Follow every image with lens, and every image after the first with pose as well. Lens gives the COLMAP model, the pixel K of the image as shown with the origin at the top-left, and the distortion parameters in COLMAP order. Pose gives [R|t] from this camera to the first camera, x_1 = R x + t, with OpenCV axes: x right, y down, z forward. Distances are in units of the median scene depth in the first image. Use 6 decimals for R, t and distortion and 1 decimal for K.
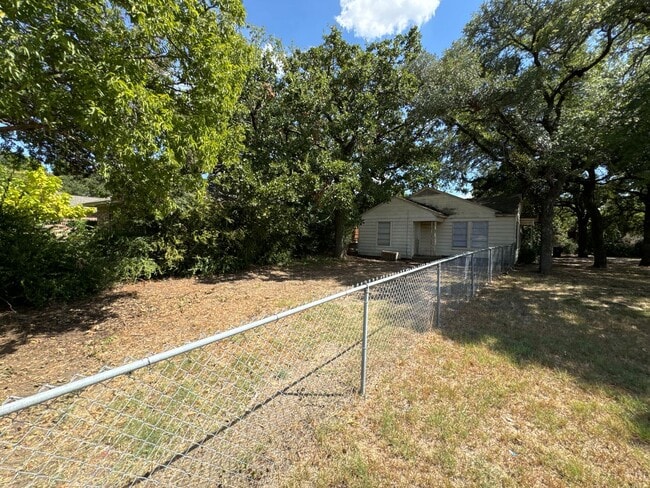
lens RADIAL K [[267.4, 0, 331.2], [0, 267.4, 241.3], [0, 0, 1]] dist [-0.001118, 0.000554]
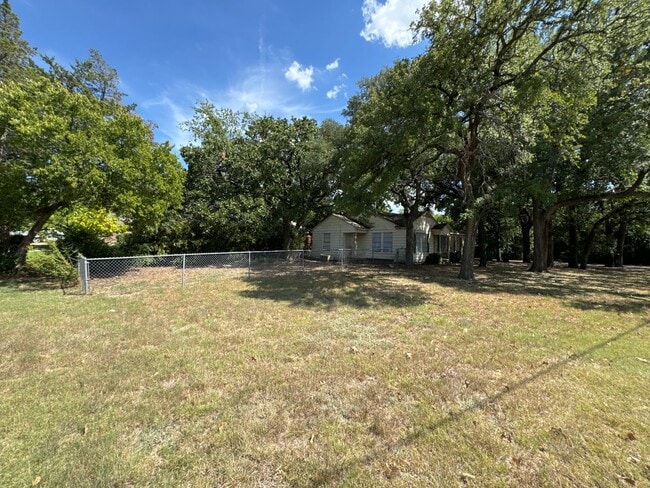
lens RADIAL K [[267.4, 0, 326.8], [0, 267.4, 245.8], [0, 0, 1]] dist [-0.001118, 0.000554]
pose [[0.992707, -0.003723, -0.120496, 0.730237], [0.001115, 0.999764, -0.021707, 0.038323], [0.120548, 0.021414, 0.992477, -0.673697]]
